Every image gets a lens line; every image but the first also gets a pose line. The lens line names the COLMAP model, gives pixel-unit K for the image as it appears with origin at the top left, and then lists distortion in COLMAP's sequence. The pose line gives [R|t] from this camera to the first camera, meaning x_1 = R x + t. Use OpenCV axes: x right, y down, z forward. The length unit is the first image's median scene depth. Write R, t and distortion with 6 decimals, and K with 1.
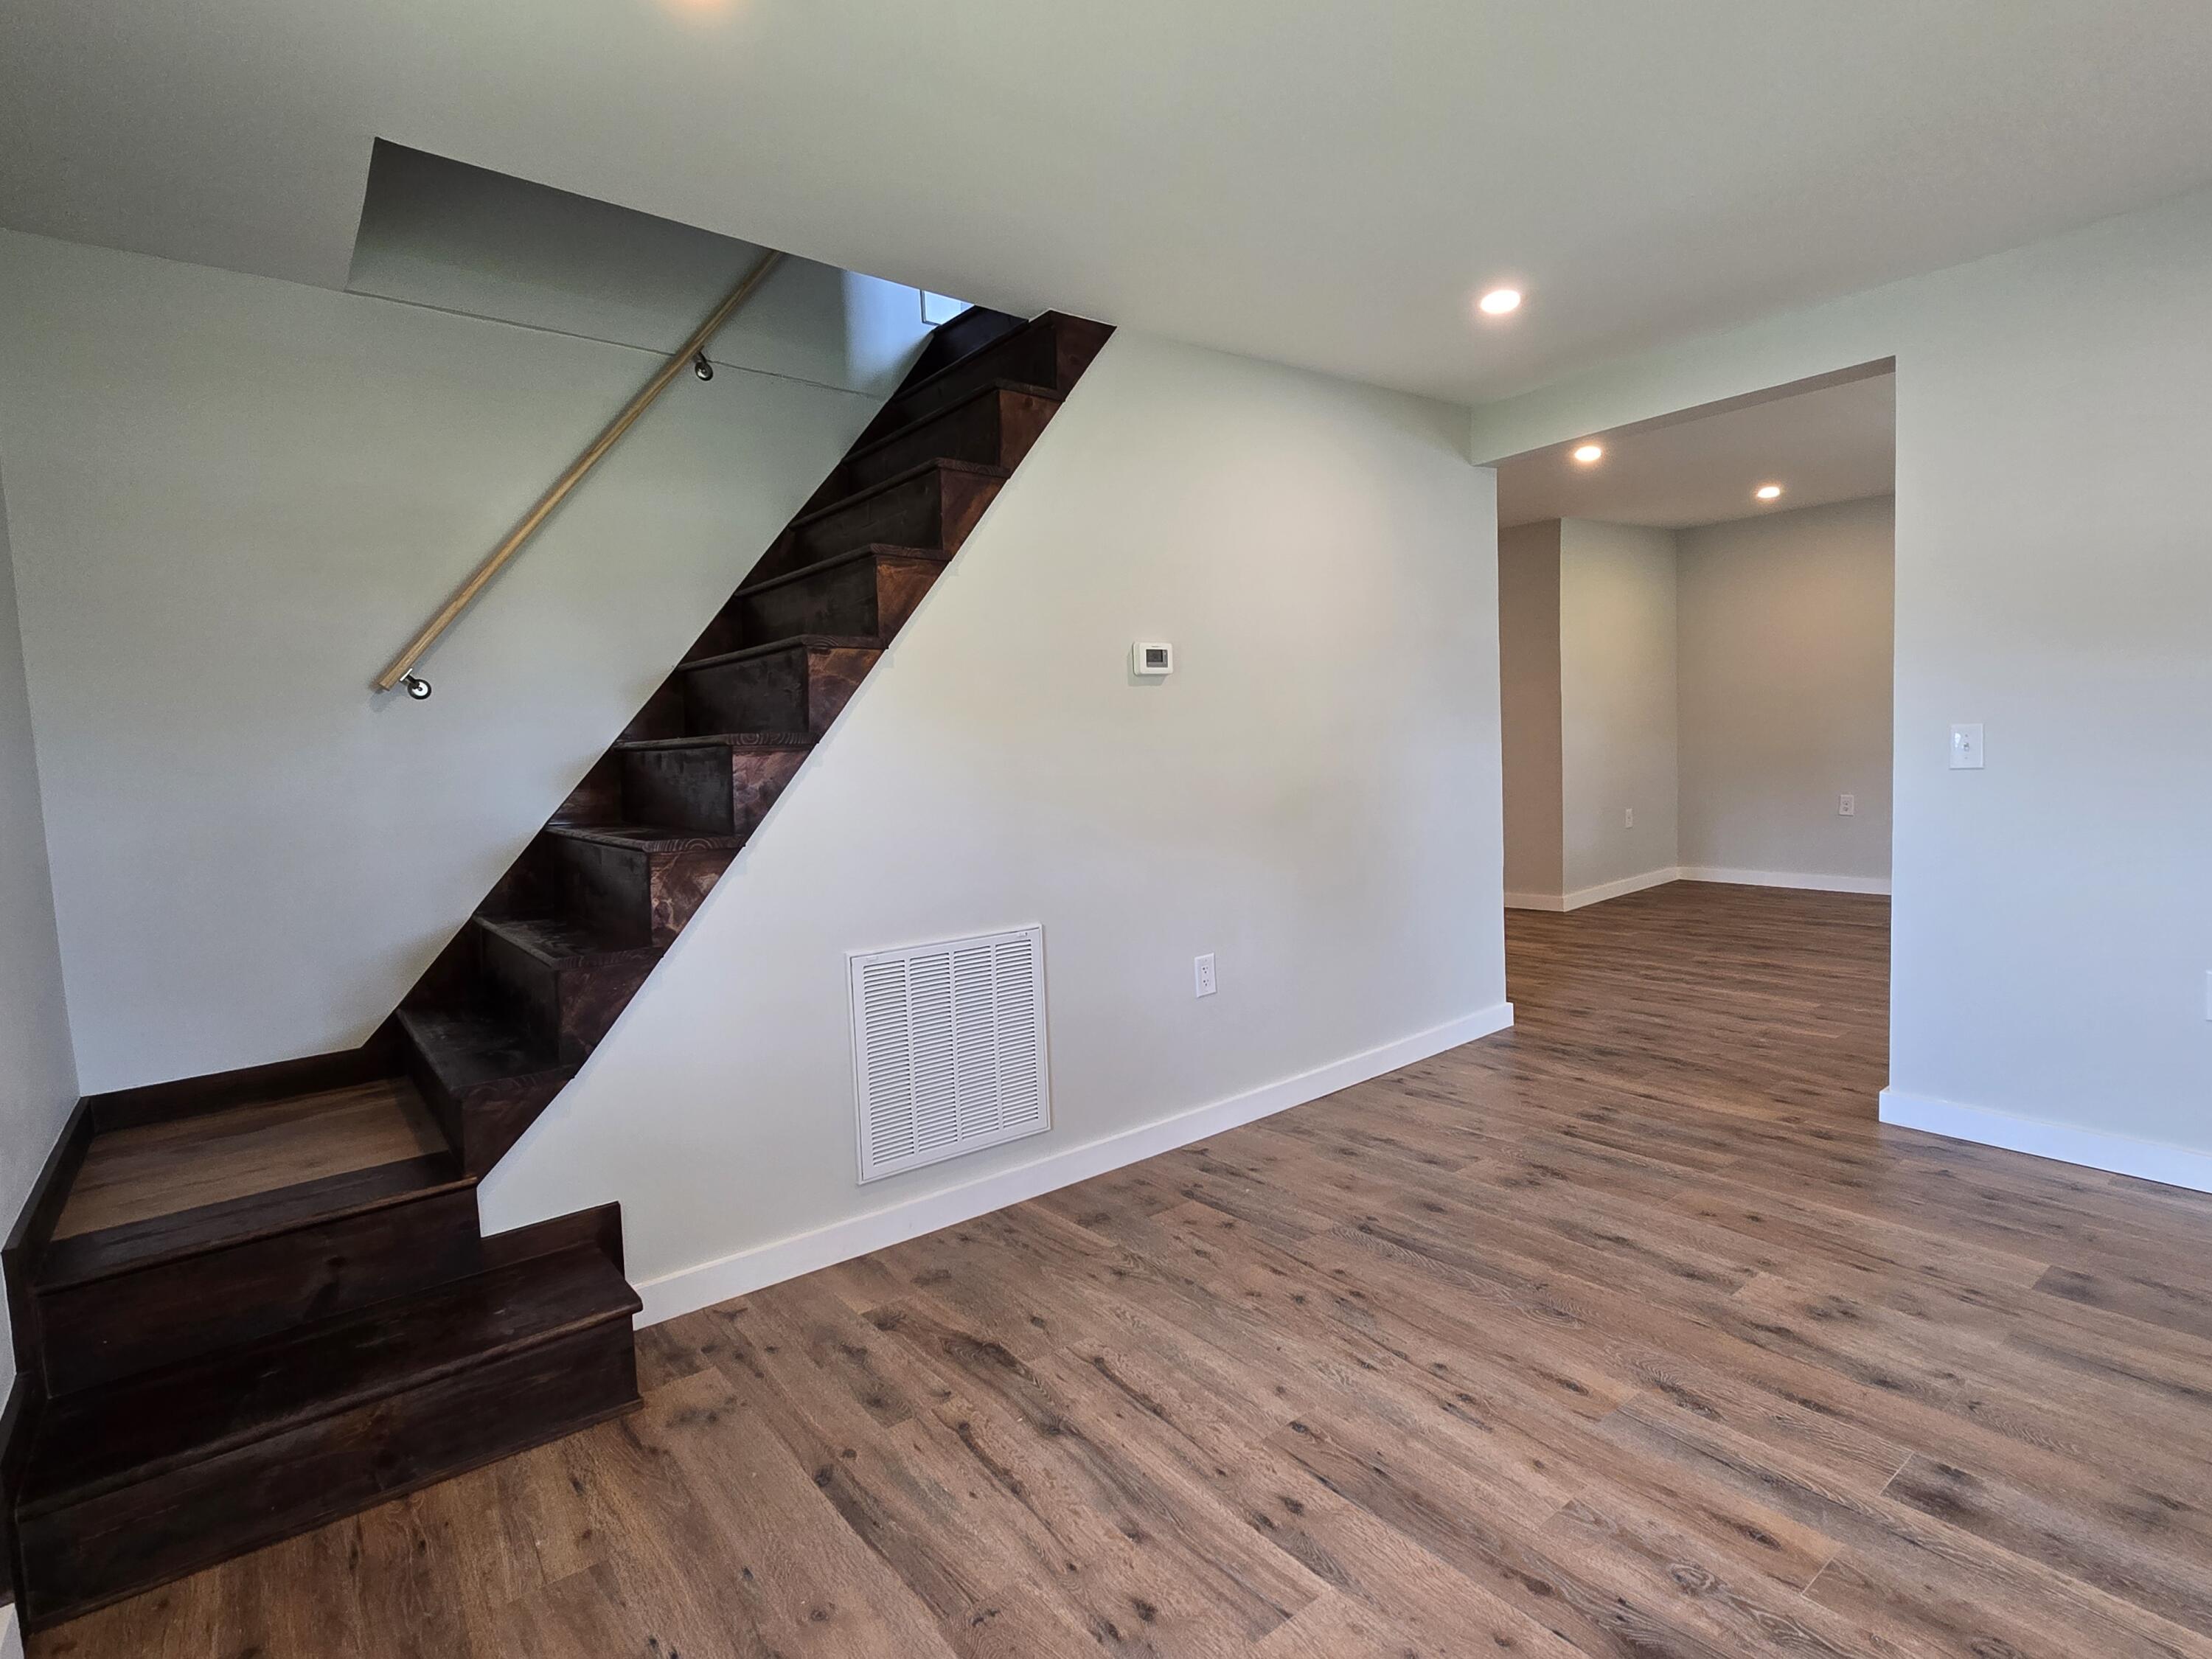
lens RADIAL K [[1115.5, 0, 1107.8], [0, 1115.5, 820.7], [0, 0, 1]] dist [-0.000968, -0.000702]
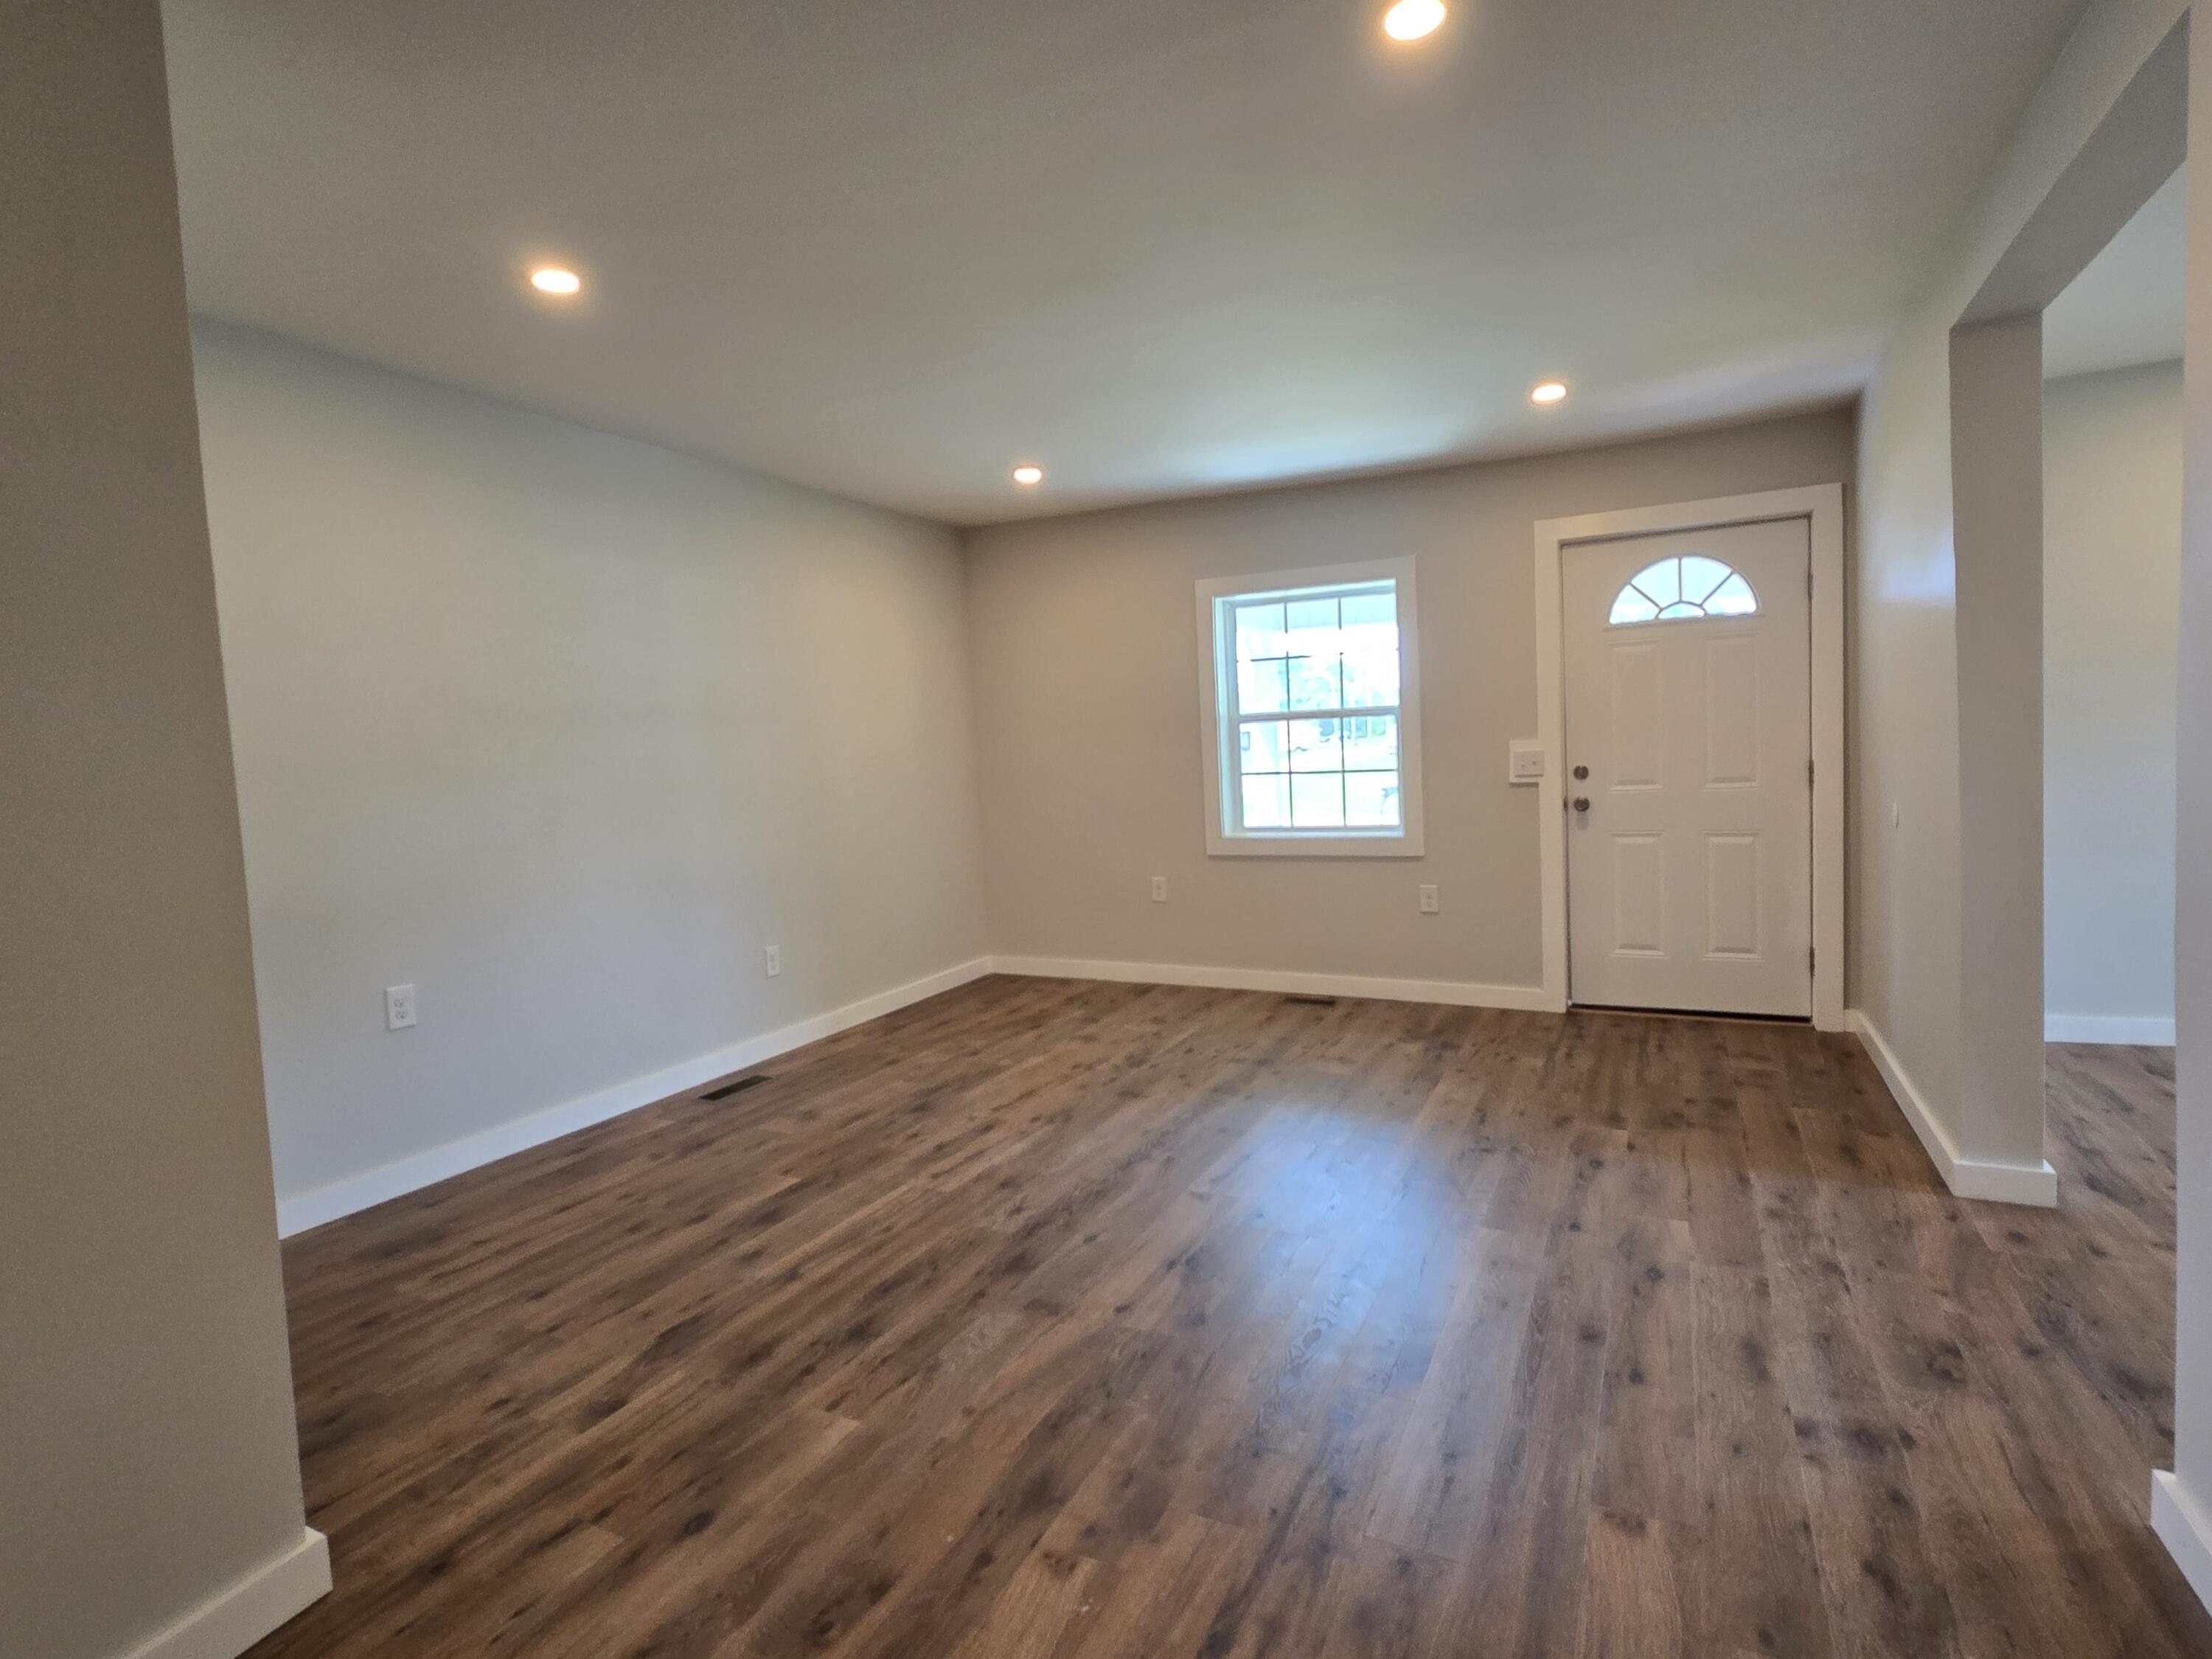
lens RADIAL K [[1115.5, 0, 1107.8], [0, 1115.5, 820.7], [0, 0, 1]] dist [-0.000968, -0.000702]
pose [[-0.430172, 0.008011, 0.902712, 0.191665], [0.132562, 0.989681, 0.054387, -0.134116], [-0.892961, 0.143061, -0.426795, 1.604807]]
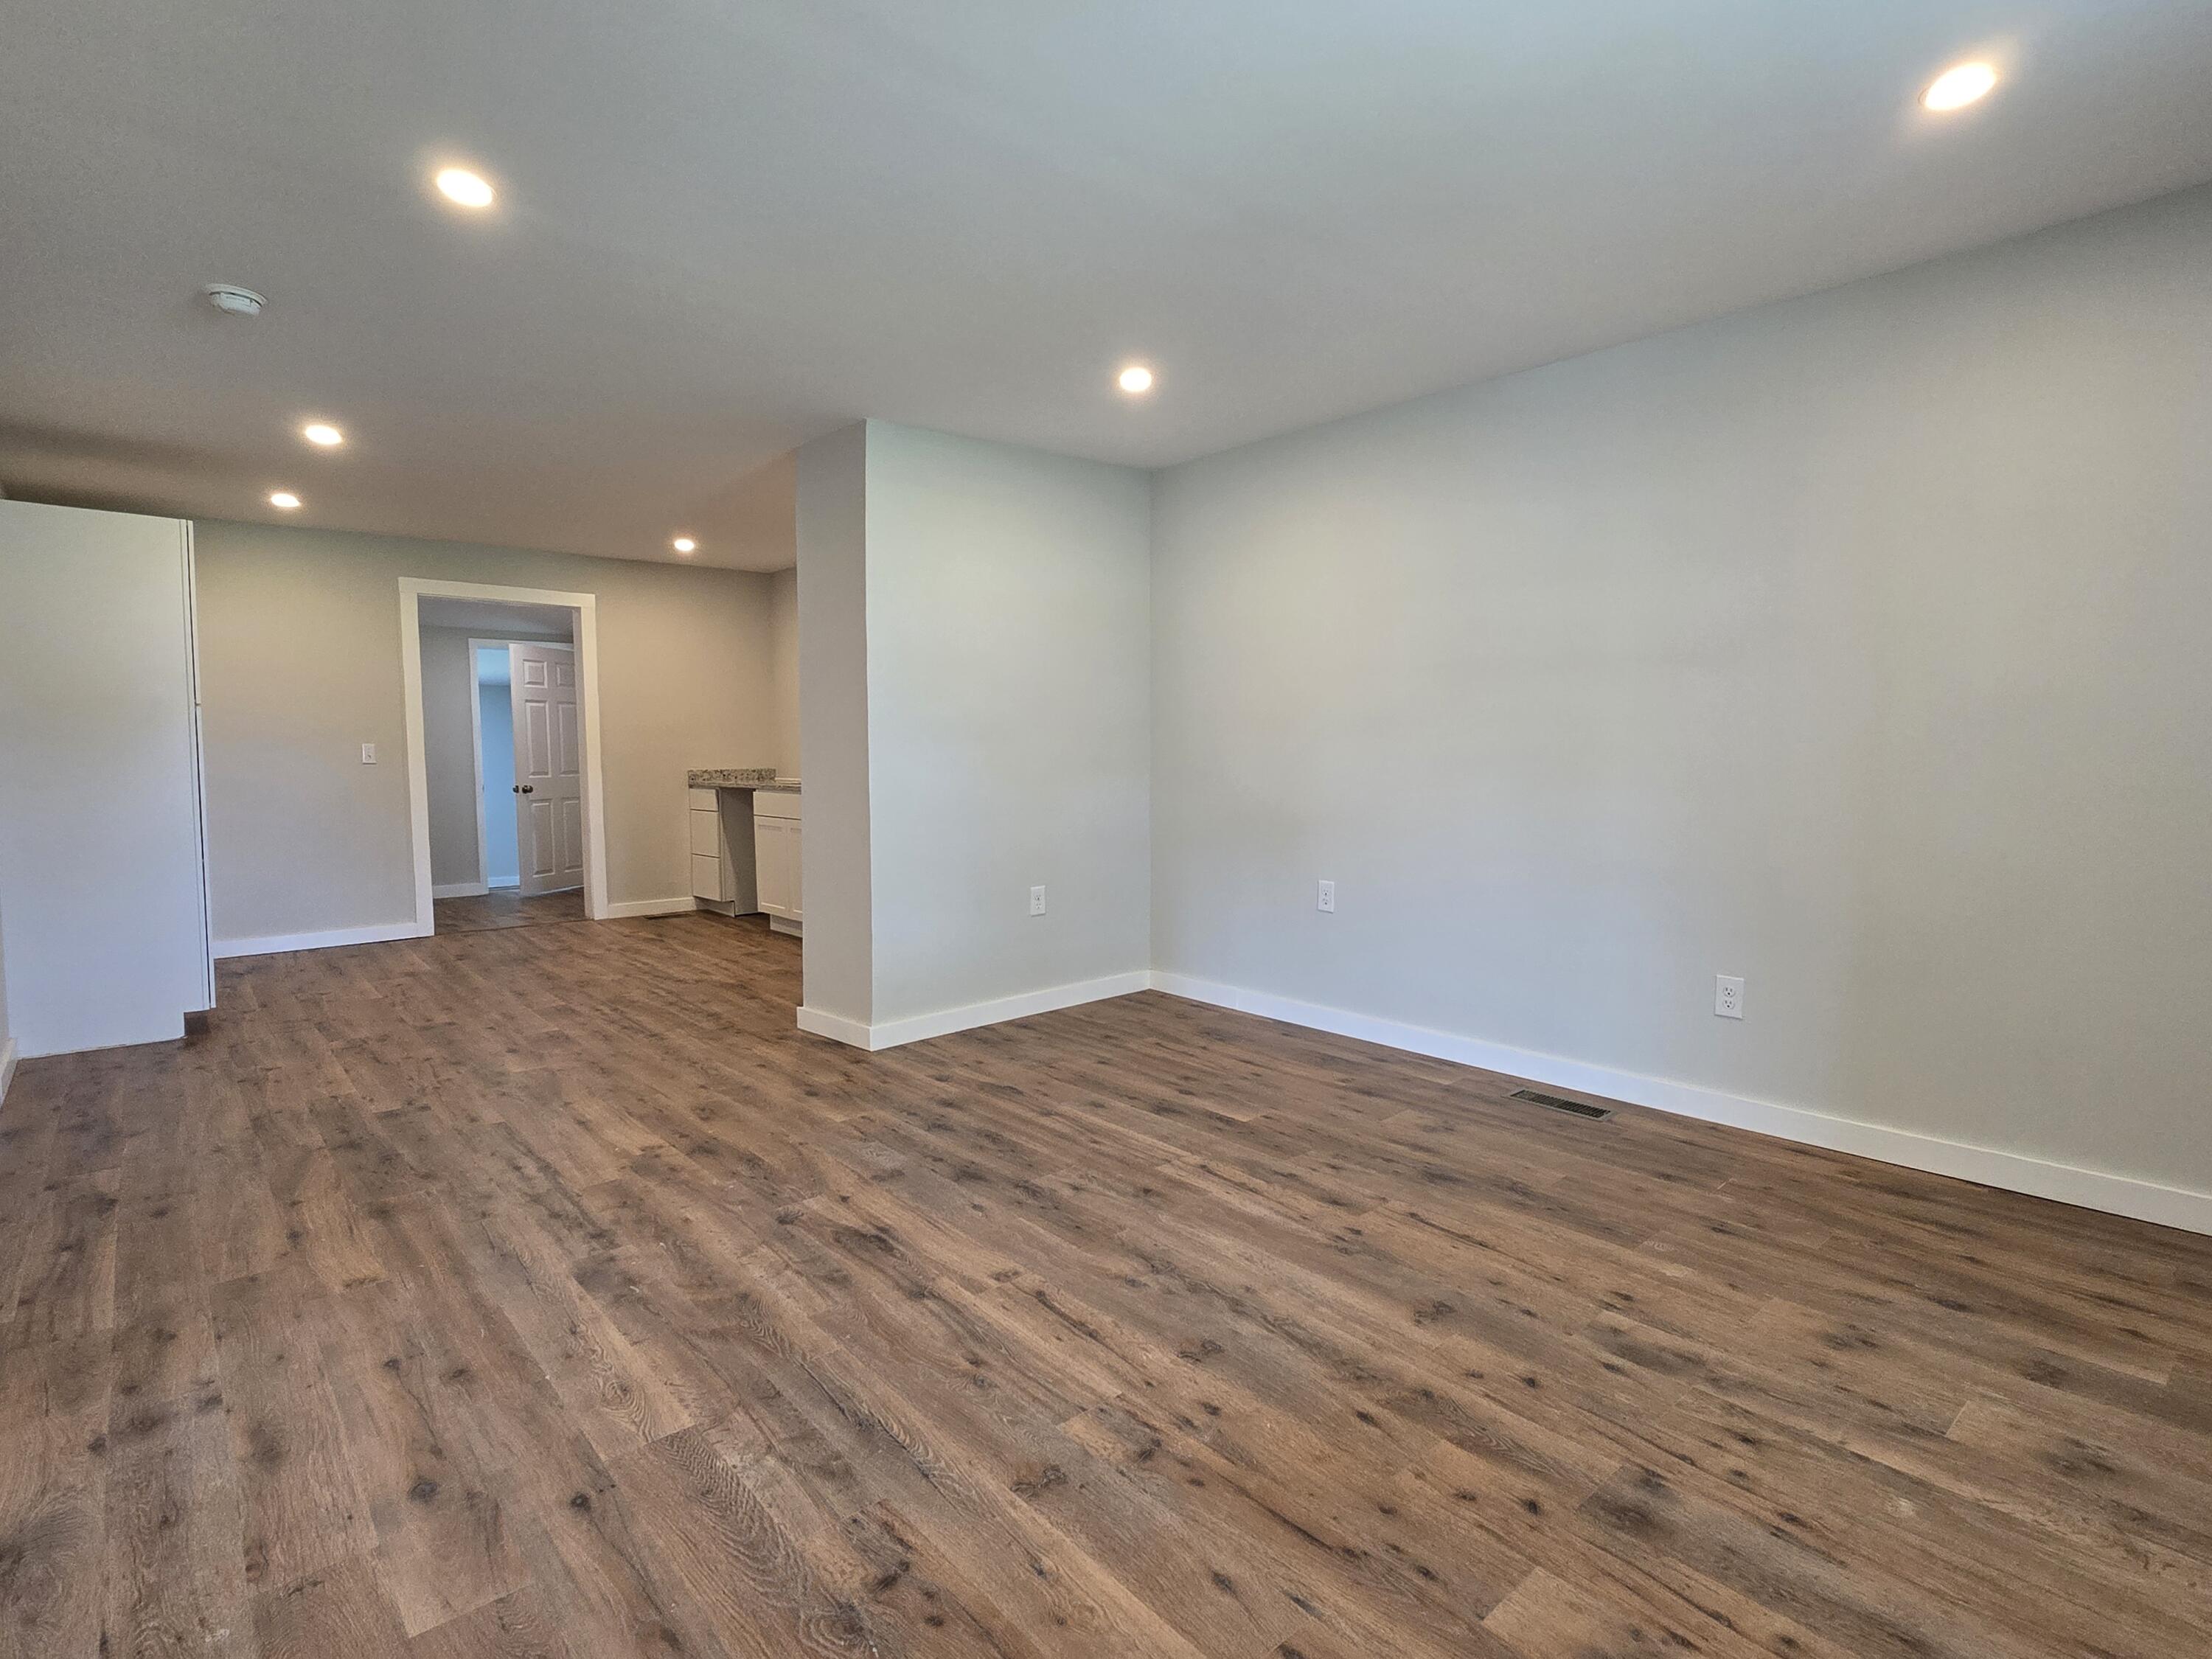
lens RADIAL K [[1115.5, 0, 1107.8], [0, 1115.5, 820.7], [0, 0, 1]] dist [-0.000968, -0.000702]
pose [[0.997255, 0.040204, 0.062179, 0.863490], [-0.039477, 0.999137, -0.012882, -0.075842], [-0.062643, 0.010392, 0.997982, 0.634175]]
